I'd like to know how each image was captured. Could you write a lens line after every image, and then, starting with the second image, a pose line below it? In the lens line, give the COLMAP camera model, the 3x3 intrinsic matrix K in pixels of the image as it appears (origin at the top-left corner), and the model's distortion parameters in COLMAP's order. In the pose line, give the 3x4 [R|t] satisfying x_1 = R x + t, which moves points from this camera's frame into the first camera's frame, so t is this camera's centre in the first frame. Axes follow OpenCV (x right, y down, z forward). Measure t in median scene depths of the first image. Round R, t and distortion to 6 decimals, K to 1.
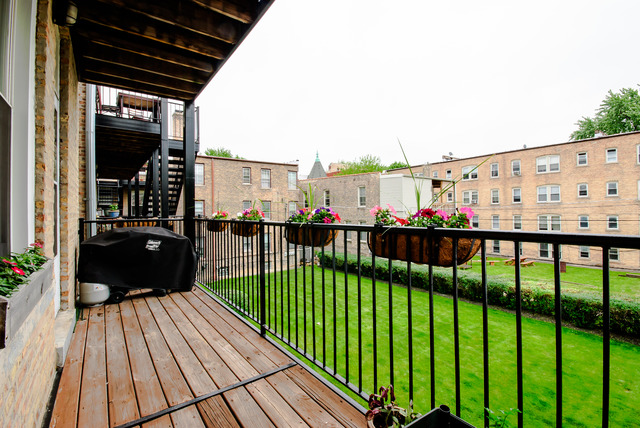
lens RADIAL K [[296.6, 0, 318.8], [0, 296.6, 202.7], [0, 0, 1]] dist [0.024633, -0.000052]
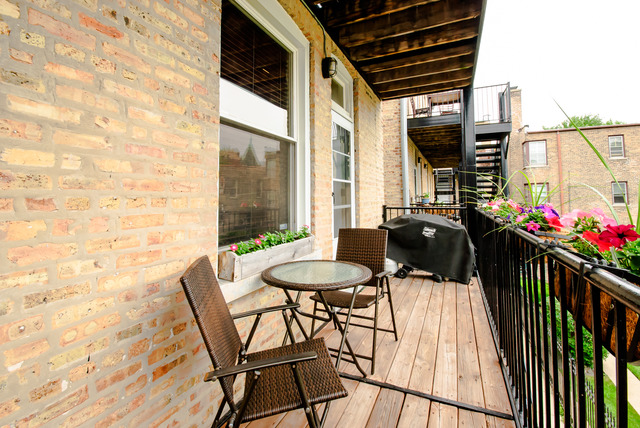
lens RADIAL K [[297.7, 0, 319.2], [0, 297.7, 178.4], [0, 0, 1]] dist [-0.001614, -0.000199]
pose [[0.489110, -0.049278, -0.870829, 0.197651], [0.025637, 0.998784, -0.042119, -0.016984], [0.871845, -0.001724, 0.489779, 0.128948]]
